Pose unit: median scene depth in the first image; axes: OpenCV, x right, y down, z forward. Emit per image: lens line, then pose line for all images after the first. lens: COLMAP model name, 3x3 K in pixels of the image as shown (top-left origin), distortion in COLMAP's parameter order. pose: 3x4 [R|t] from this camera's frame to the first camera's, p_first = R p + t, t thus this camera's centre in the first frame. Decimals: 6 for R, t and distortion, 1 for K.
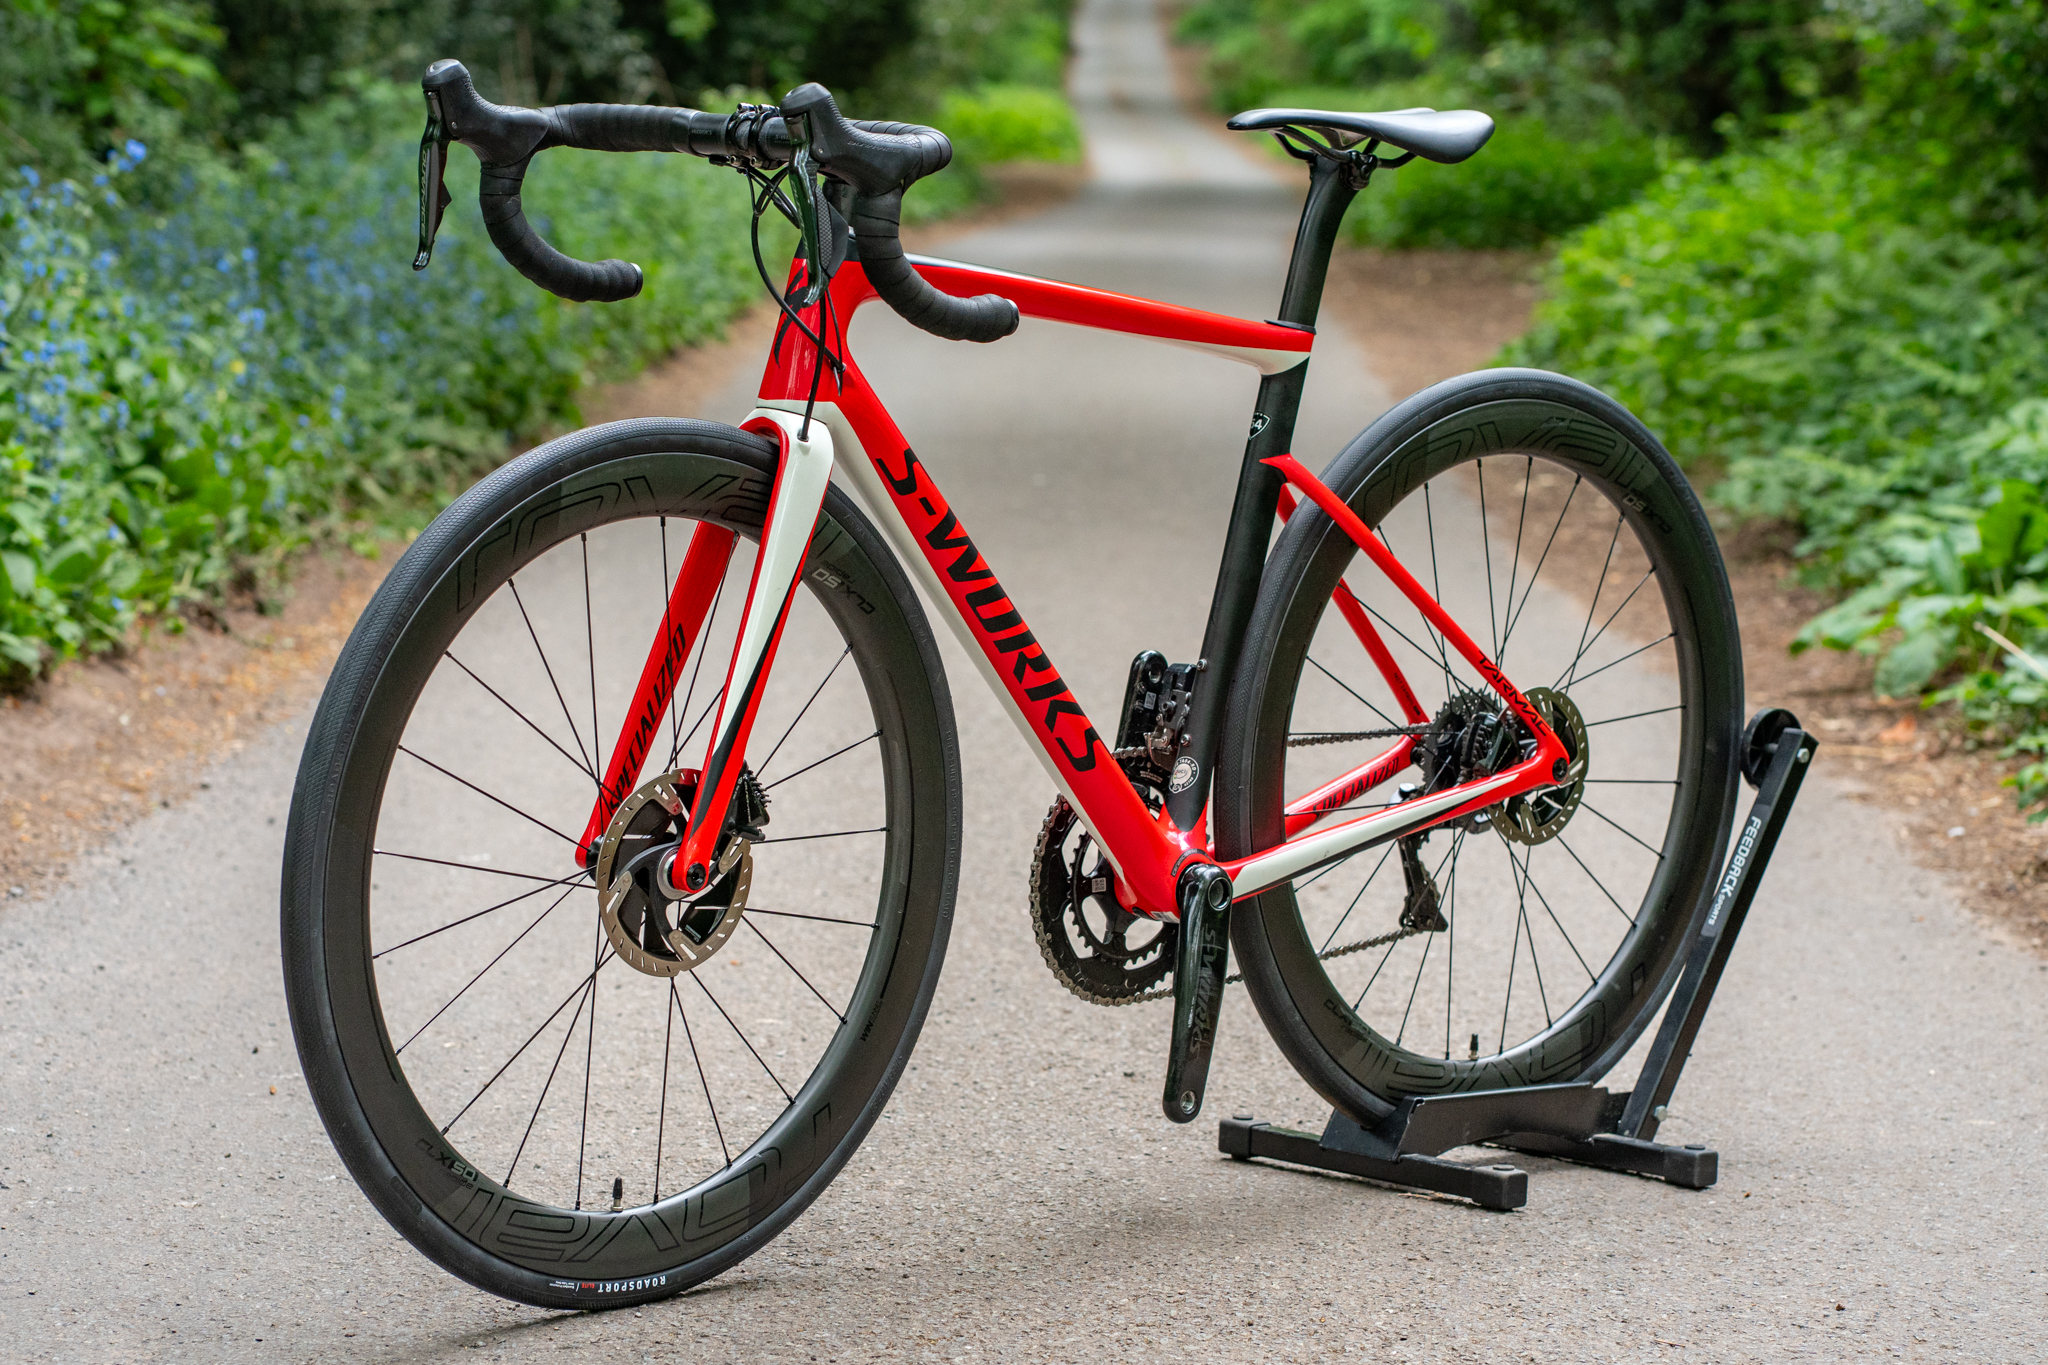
lens RADIAL K [[5239.1, 0, 1086.0], [0, 5239.1, 711.9], [0, 0, 1]] dist [0.058879, -0.824718]
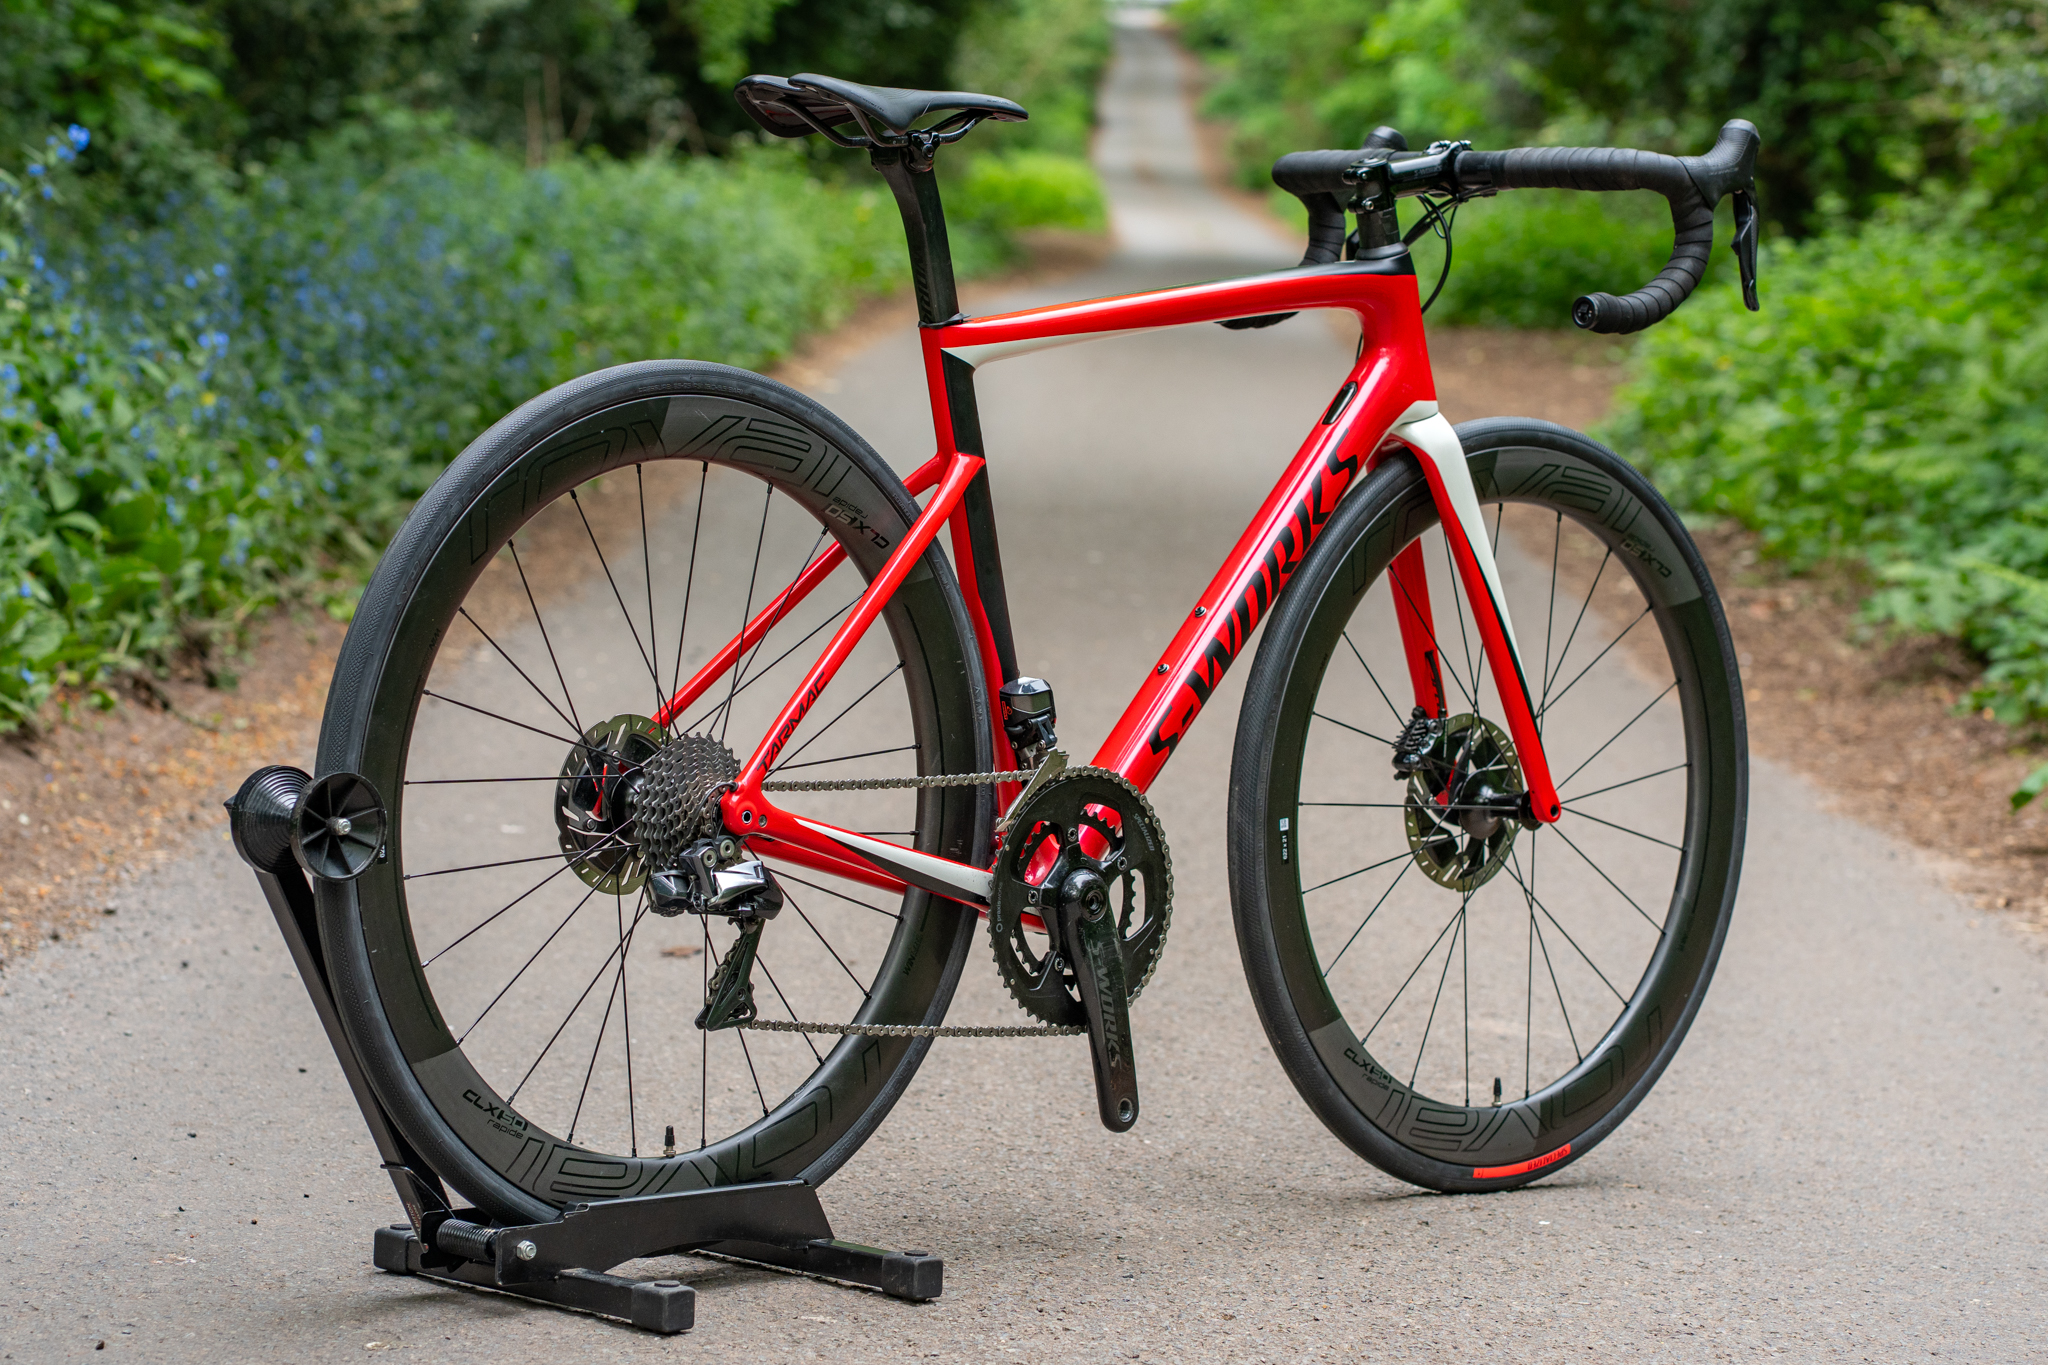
lens RADIAL K [[5239.1, 0, 1086.0], [0, 5239.1, 711.9], [0, 0, 1]] dist [0.058879, -0.824718]
pose [[0.999312, 0.037075, -0.001241, -0.014170], [-0.037089, 0.999224, -0.013225, -0.009013], [0.000750, 0.013262, 0.999912, 0.151251]]
